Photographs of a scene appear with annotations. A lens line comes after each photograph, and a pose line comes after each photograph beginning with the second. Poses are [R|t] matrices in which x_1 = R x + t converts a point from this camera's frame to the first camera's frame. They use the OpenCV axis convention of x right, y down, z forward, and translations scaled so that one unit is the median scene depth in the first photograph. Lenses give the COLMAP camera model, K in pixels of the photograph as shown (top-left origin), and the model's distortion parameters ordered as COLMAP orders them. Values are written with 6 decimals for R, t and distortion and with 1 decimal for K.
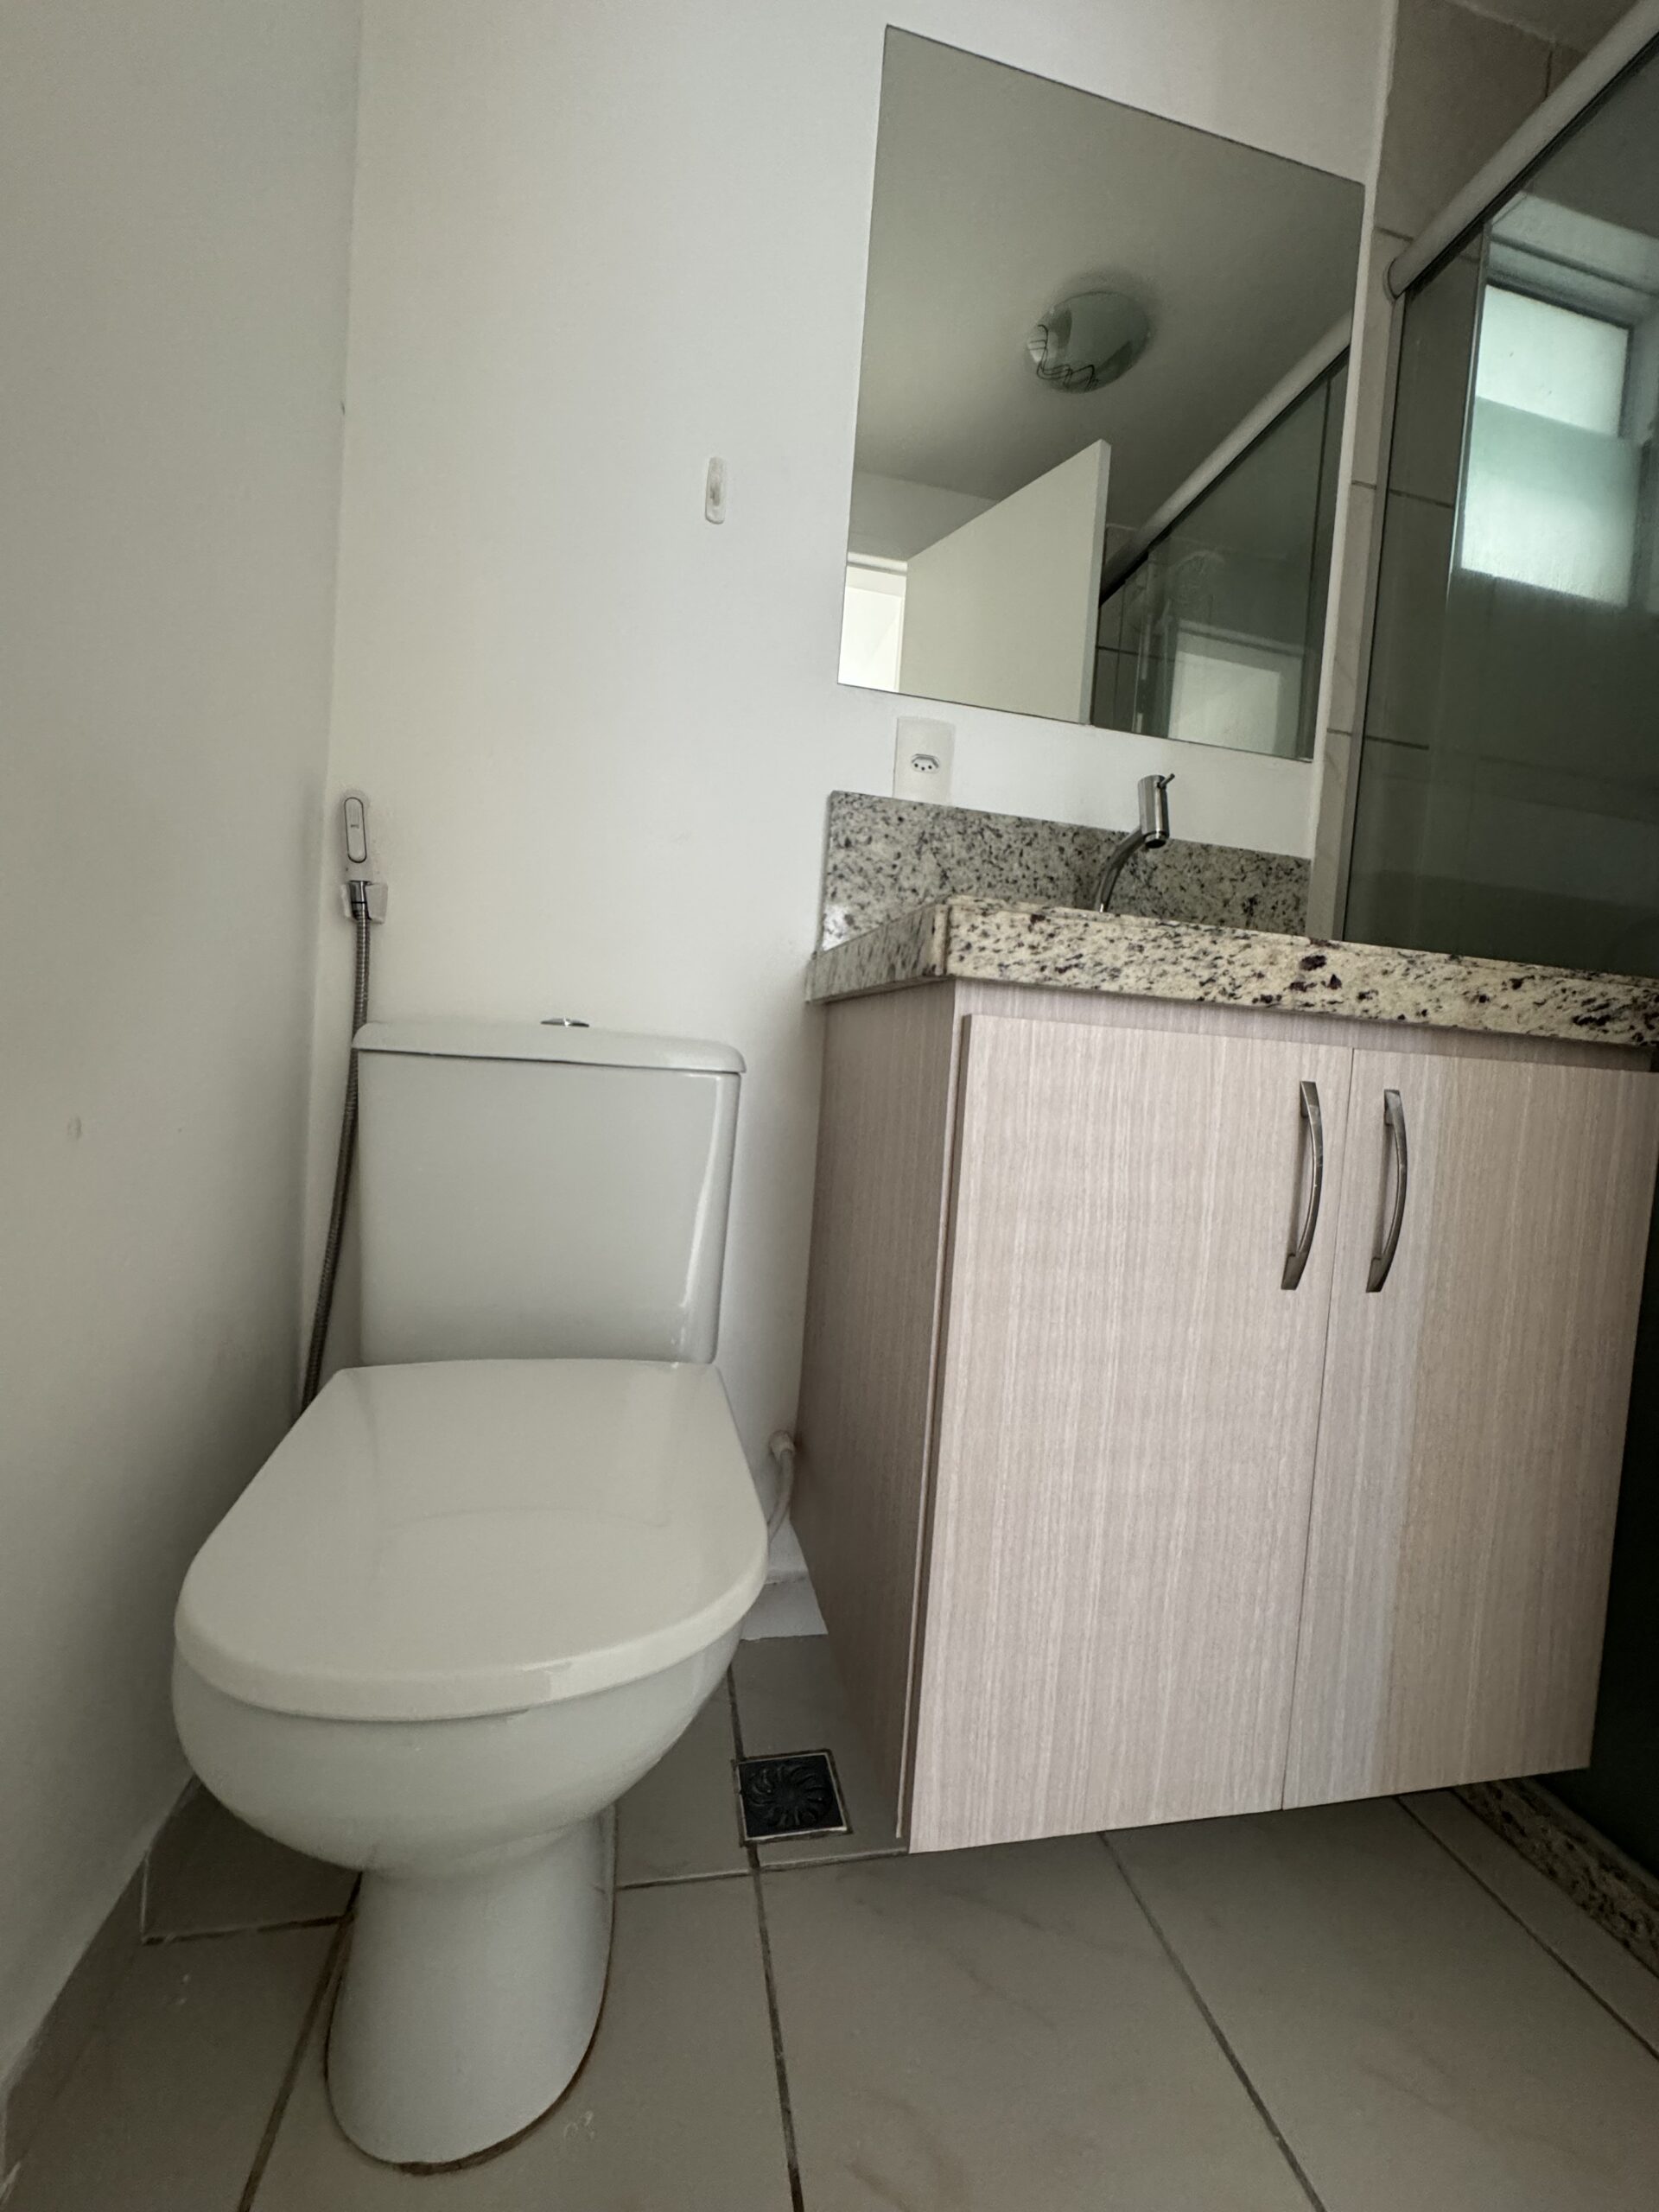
lens RADIAL K [[883.4, 0, 834.1], [0, 883.4, 1102.3], [0, 0, 1]] dist [-0.001903, 0.000465]
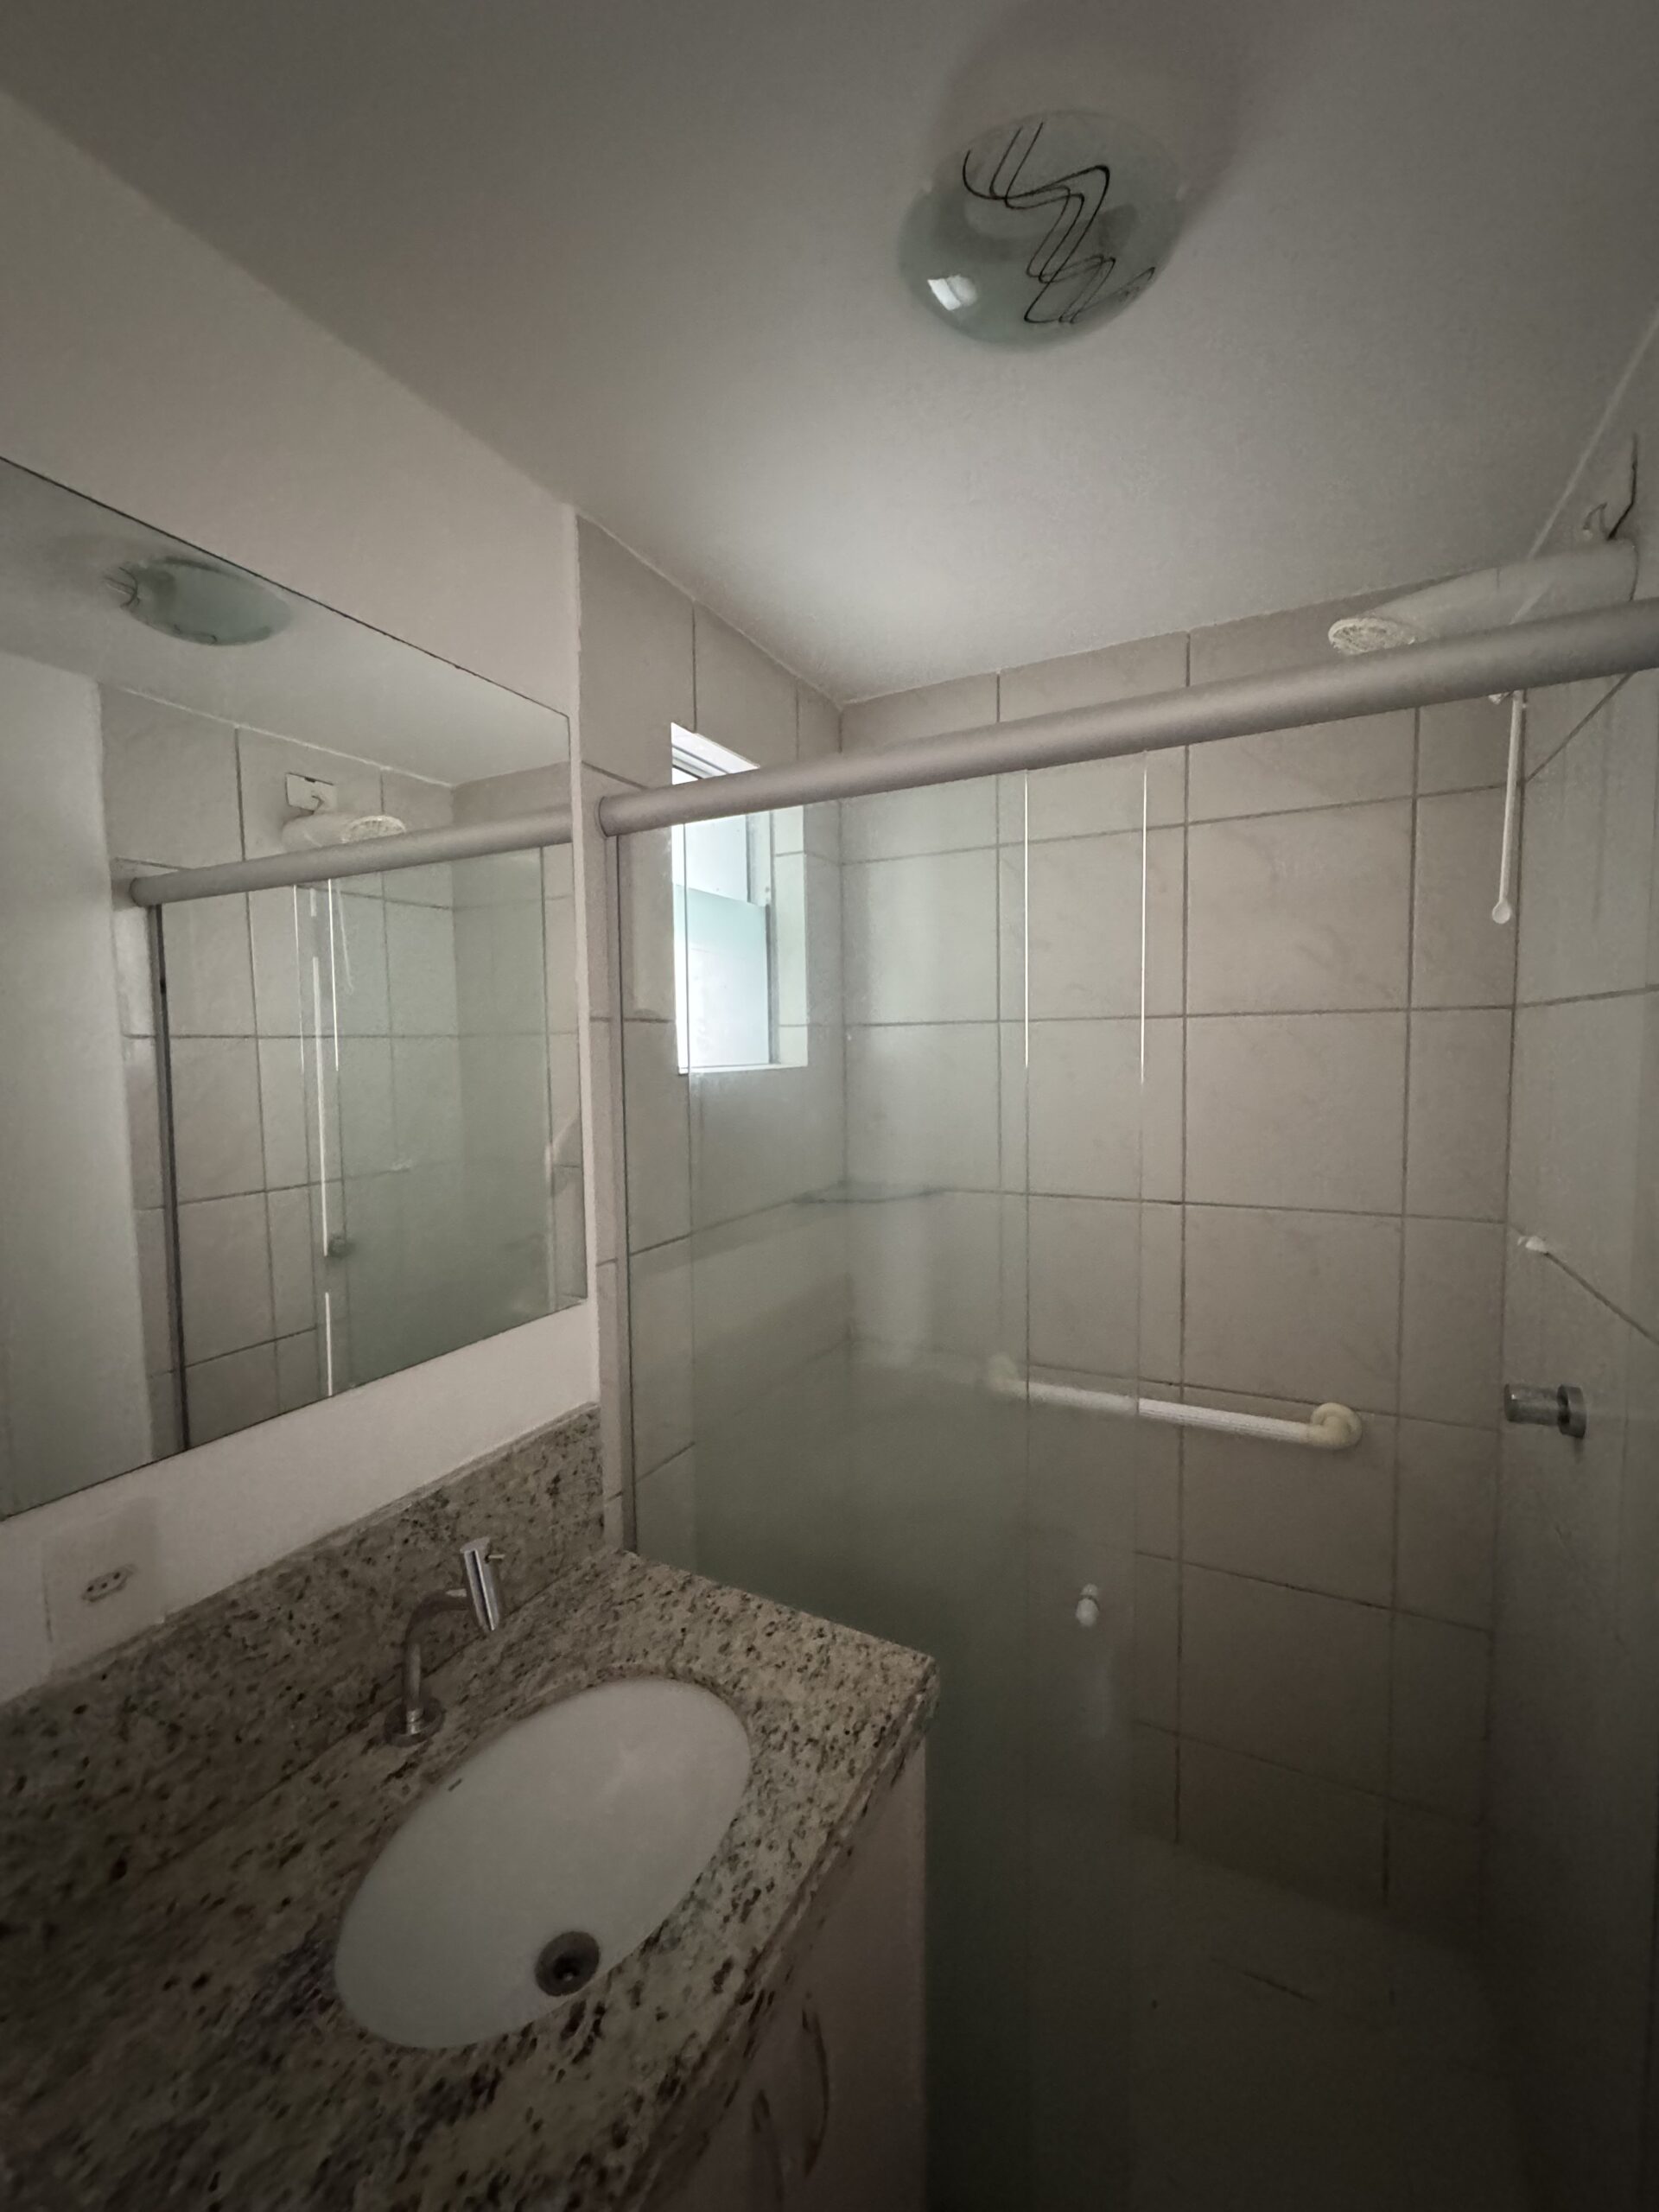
lens RADIAL K [[883.4, 0, 829.1], [0, 883.4, 1103.5], [0, 0, 1]] dist [-0.001903, 0.000465]
pose [[0.629357, -0.127656, 0.766559, -0.013228], [0.092069, 0.991717, 0.089562, -0.690637], [-0.771643, 0.014210, 0.635898, 0.173185]]
